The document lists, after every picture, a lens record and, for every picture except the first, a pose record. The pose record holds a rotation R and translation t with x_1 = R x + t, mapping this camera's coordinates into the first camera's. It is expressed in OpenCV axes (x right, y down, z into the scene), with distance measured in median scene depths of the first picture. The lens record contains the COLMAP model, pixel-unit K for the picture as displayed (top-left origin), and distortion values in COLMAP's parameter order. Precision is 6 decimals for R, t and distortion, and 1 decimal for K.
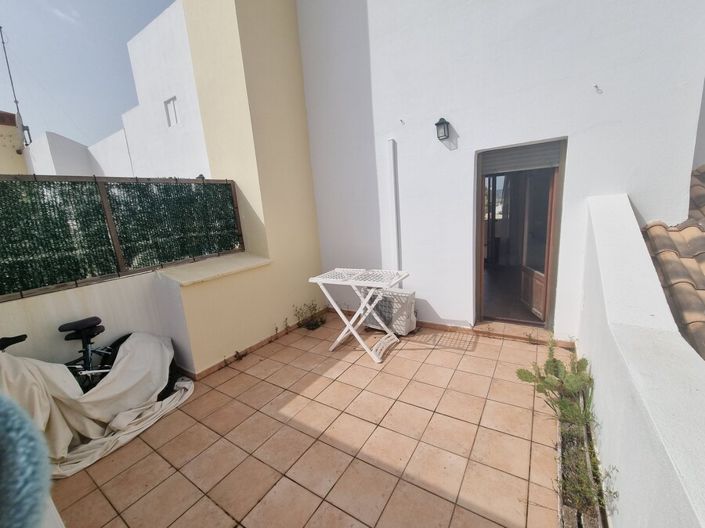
lens RADIAL K [[297.6, 0, 352.5], [0, 297.6, 264.0], [0, 0, 1]] dist [-0.000065, 0.000022]
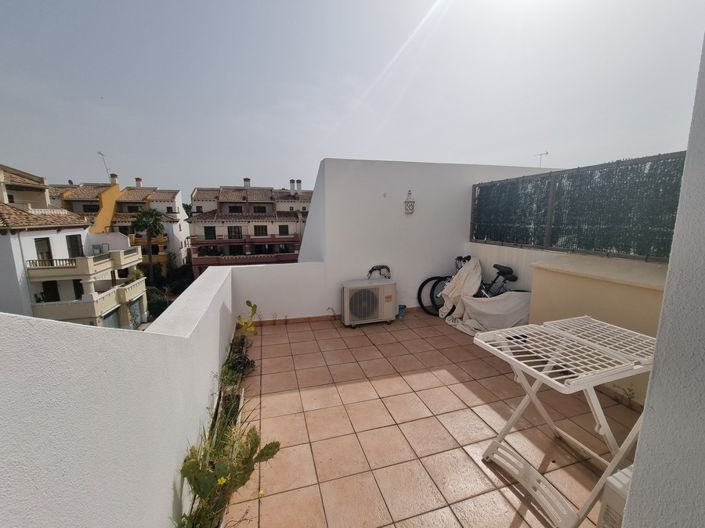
lens RADIAL K [[297.6, 0, 352.5], [0, 297.6, 264.0], [0, 0, 1]] dist [-0.000065, 0.000022]
pose [[-0.653523, 0.189394, -0.732829, 0.769107], [-0.102439, 0.937150, 0.333552, -0.263140], [0.749943, 0.293053, -0.593048, 1.249458]]
